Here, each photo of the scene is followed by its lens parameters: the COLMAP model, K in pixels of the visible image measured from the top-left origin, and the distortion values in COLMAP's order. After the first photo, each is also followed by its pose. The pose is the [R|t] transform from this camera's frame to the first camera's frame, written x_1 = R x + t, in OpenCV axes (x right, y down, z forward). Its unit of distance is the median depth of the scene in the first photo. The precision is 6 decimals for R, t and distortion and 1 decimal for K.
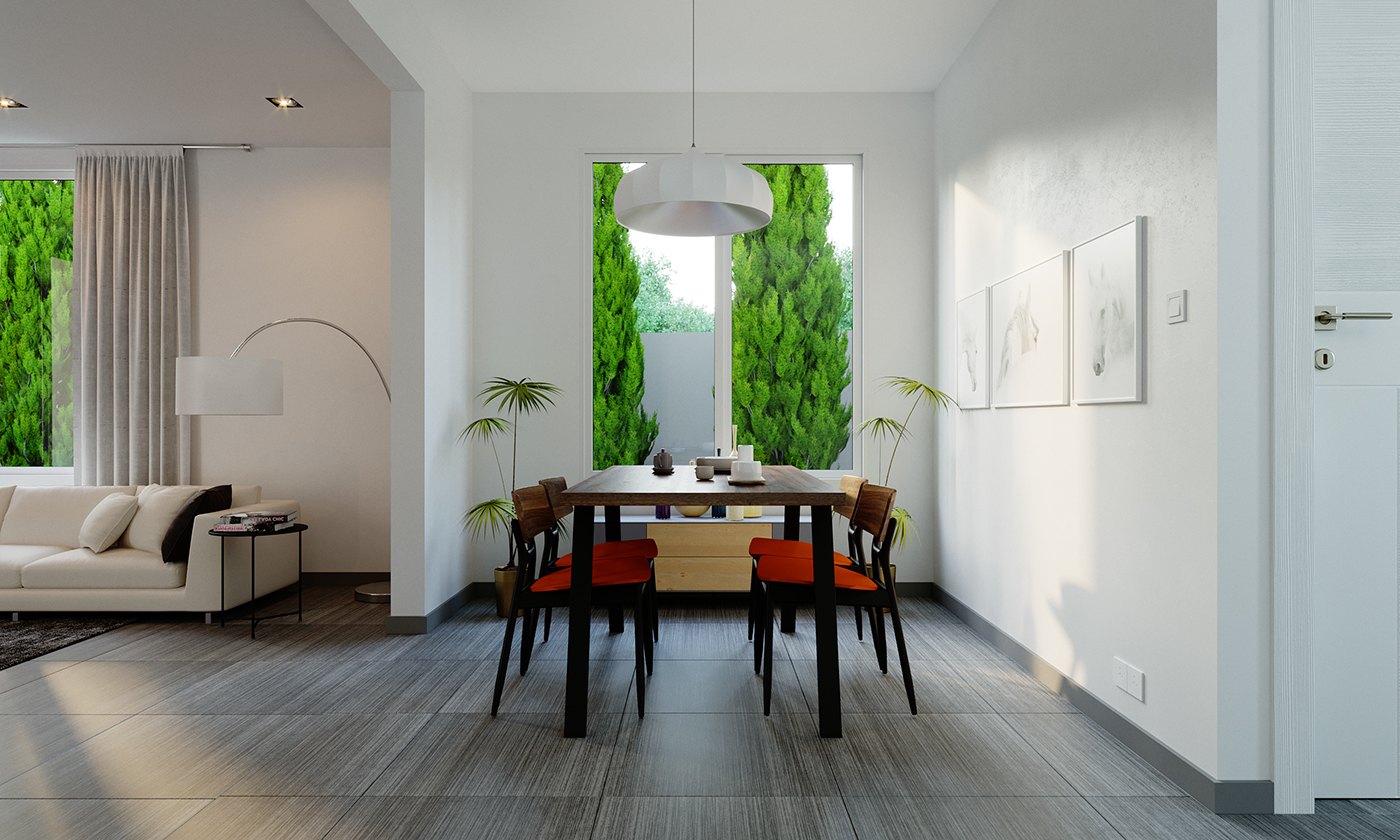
lens RADIAL K [[848.7, 0, 700.0], [0, 848.7, 420.0], [0, 0, 1]] dist [0.002185, 0.000020]
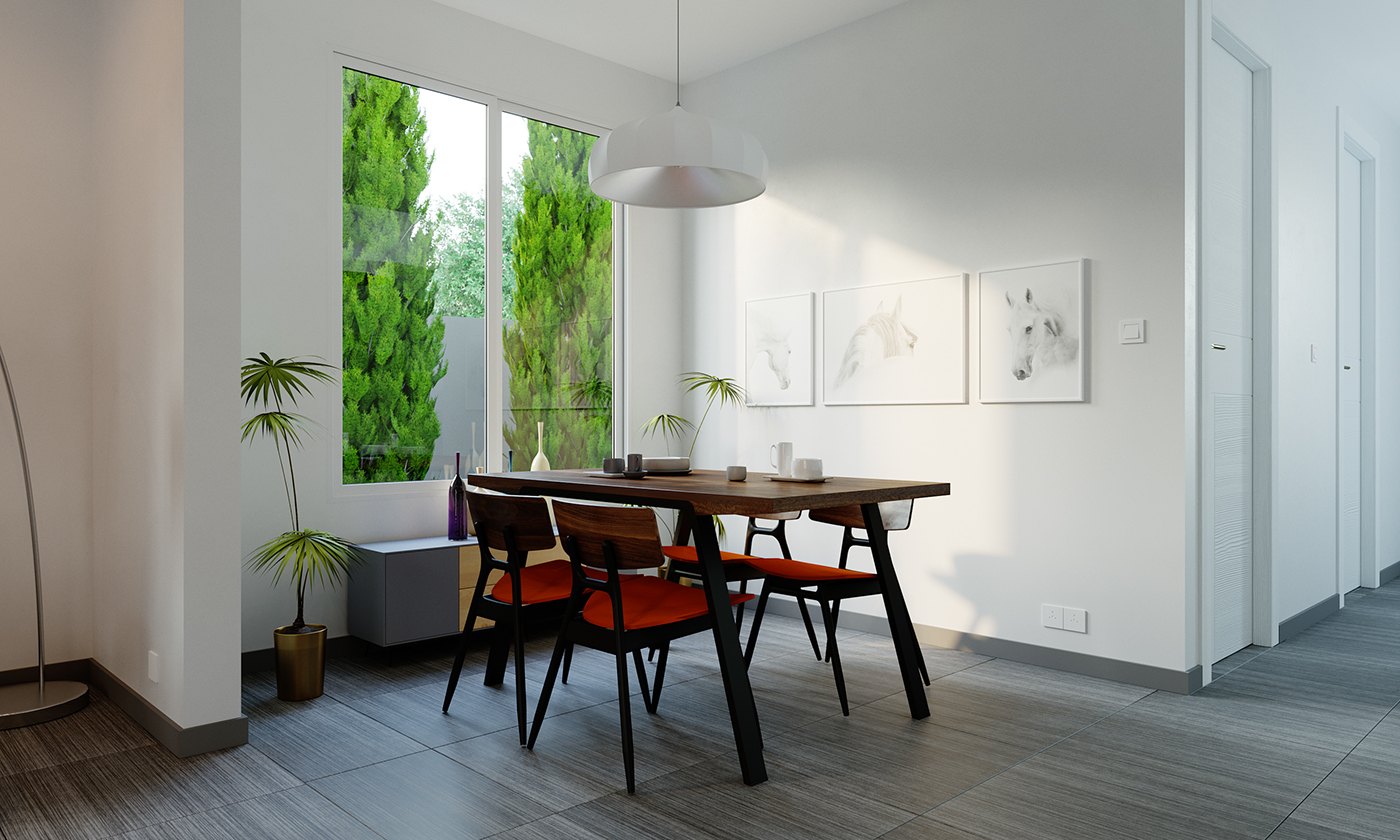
lens RADIAL K [[941.9, 0, 700.0], [0, 941.9, 420.0], [0, 0, 1]] dist [0.002595, -0.000477]
pose [[0.716187, 0.000547, 0.697908, -0.669457], [-0.000443, 1.000000, -0.000330, 0.005507], [-0.697908, -0.000073, 0.716187, 0.280970]]
